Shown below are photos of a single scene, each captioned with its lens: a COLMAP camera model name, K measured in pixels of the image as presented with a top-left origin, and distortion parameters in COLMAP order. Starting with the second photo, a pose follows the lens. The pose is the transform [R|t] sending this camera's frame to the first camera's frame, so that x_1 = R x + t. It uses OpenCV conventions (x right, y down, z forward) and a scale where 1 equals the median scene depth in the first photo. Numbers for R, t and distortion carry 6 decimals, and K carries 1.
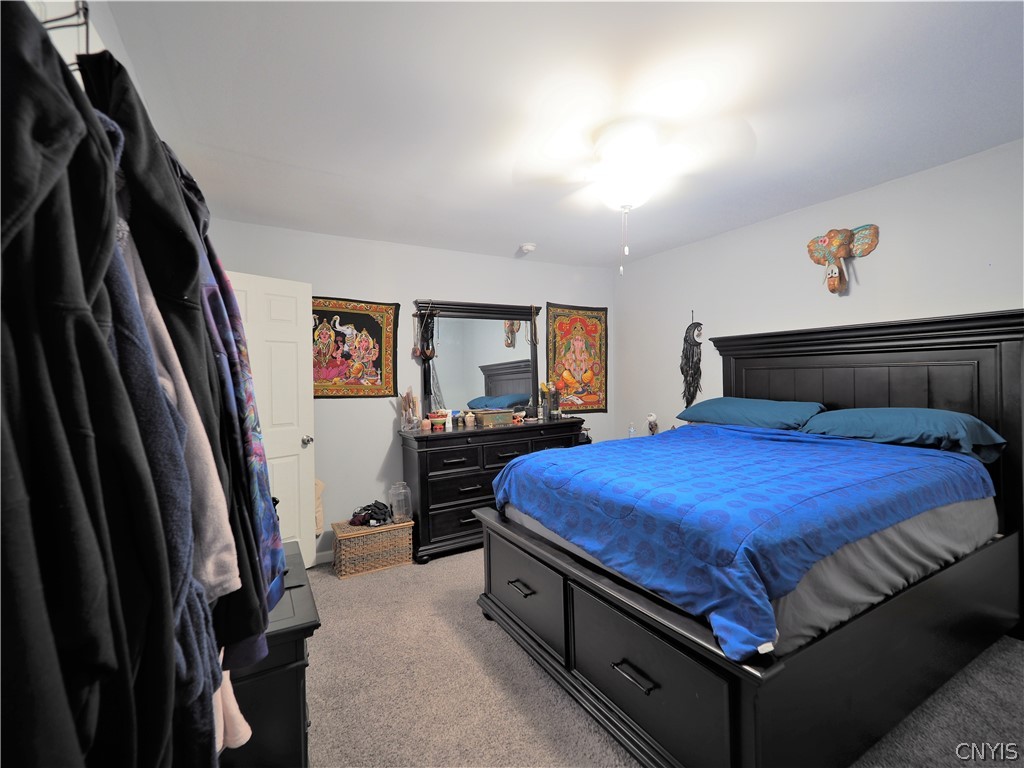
lens RADIAL K [[450.2, 0, 515.0], [0, 450.2, 378.7], [0, 0, 1]] dist [-0.000712, -0.000963]
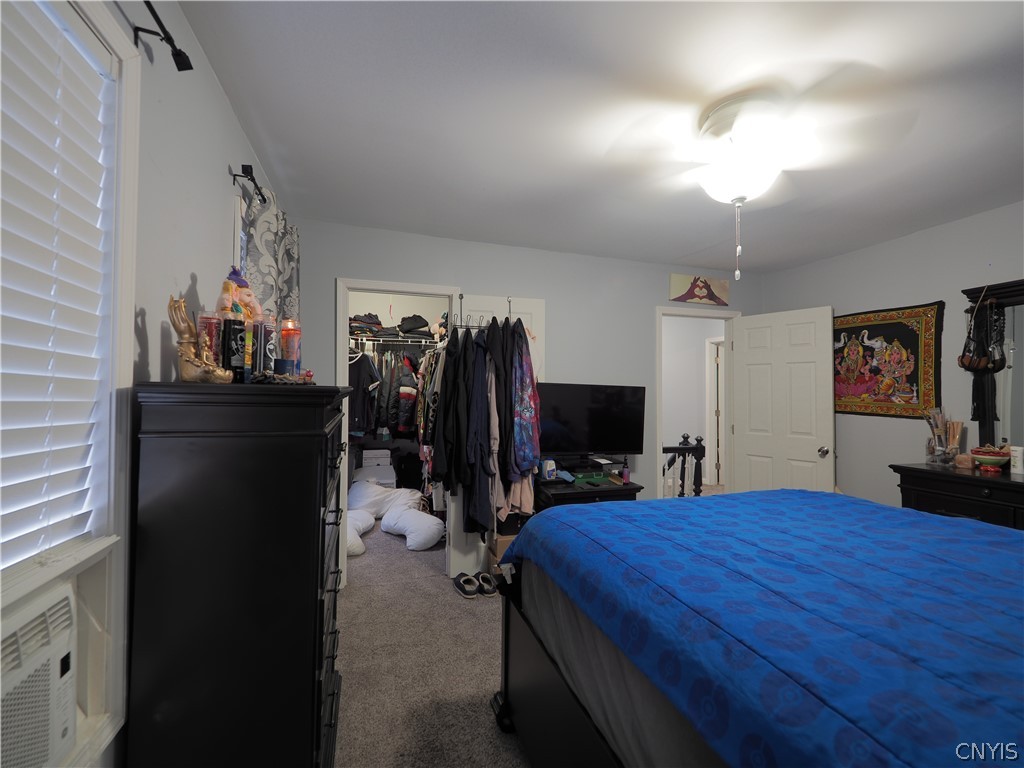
lens RADIAL K [[450.2, 0, 515.0], [0, 450.2, 378.7], [0, 0, 1]] dist [-0.000712, -0.000963]
pose [[-0.216895, -0.013586, -0.976100, 0.706624], [-0.006511, 0.999901, -0.012471, -0.017958], [0.976173, 0.003651, -0.216962, 0.468811]]
